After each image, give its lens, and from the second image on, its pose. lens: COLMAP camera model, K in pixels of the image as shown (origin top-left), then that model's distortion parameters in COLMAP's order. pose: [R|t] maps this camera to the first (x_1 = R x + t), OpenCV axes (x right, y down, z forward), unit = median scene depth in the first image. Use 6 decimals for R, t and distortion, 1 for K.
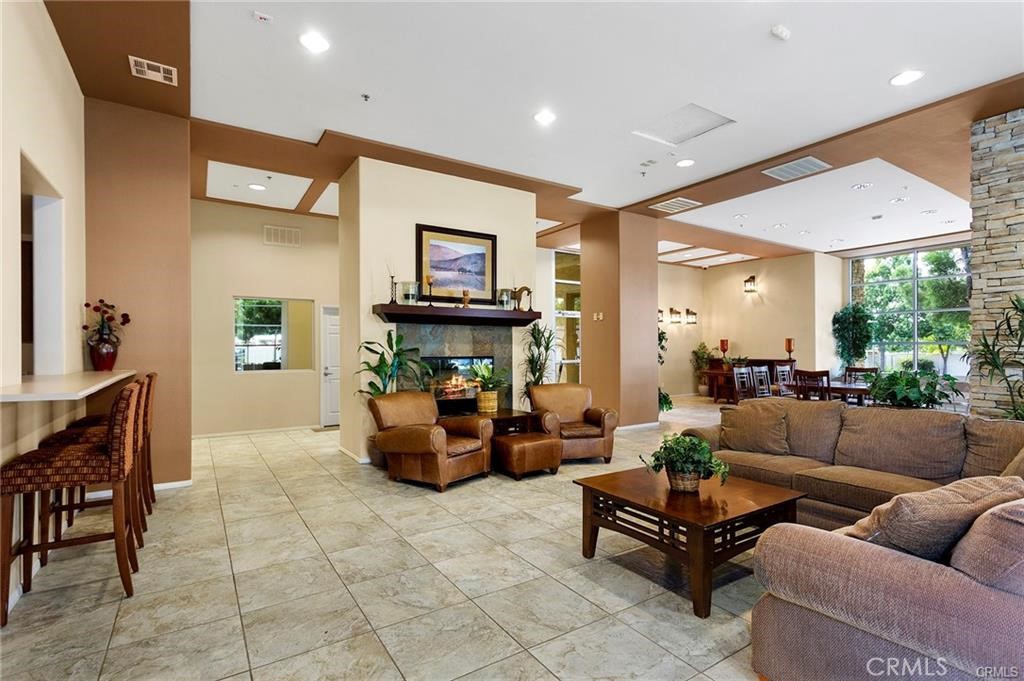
lens RADIAL K [[488.3, 0, 513.5], [0, 488.3, 343.4], [0, 0, 1]] dist [0.003569, 0.000527]
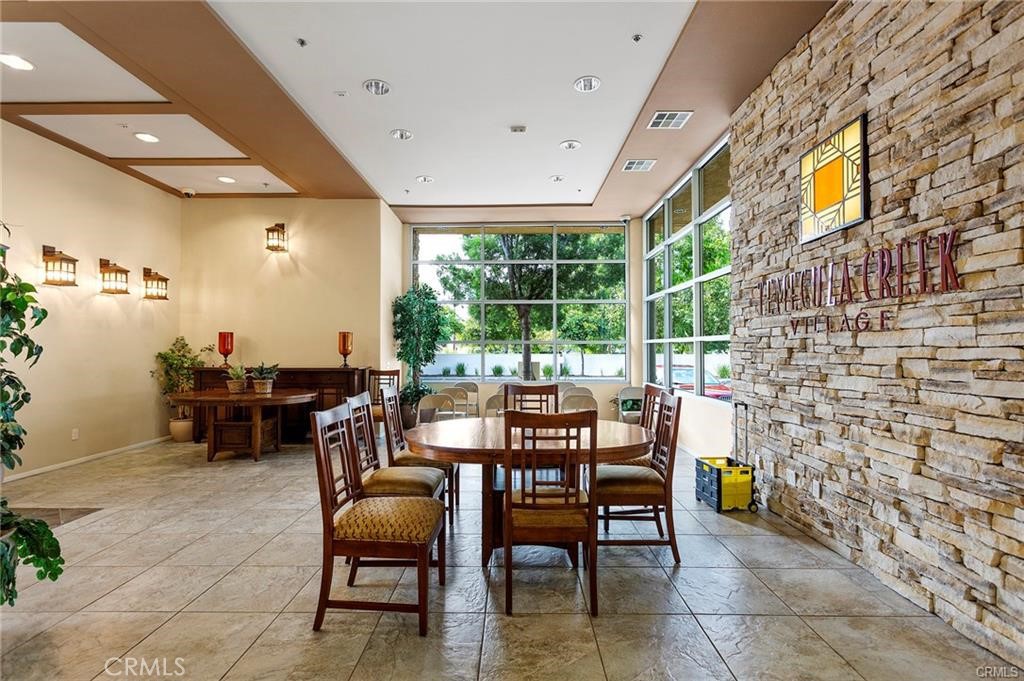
lens RADIAL K [[488.3, 0, 513.5], [0, 488.3, 343.4], [0, 0, 1]] dist [0.003569, 0.000527]
pose [[0.558742, 0.011691, 0.829259, 0.161700], [-0.009908, 0.999923, -0.007421, 0.005329], [-0.829282, -0.004070, 0.558815, 0.436947]]
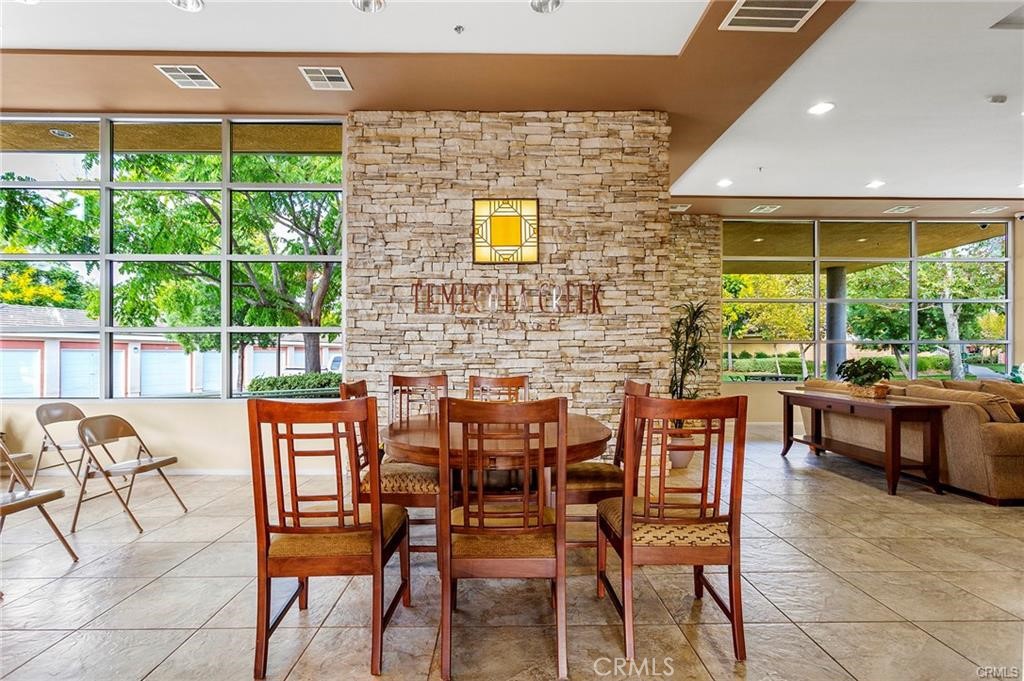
lens RADIAL K [[507.6, 0, 511.4], [0, 507.6, 356.4], [0, 0, 1]] dist [-0.001841, -0.000305]
pose [[-0.847461, 0.005238, 0.530831, 0.234776], [-0.003169, 0.999884, -0.014926, 0.018929], [-0.530848, -0.014332, -0.847346, 0.707111]]
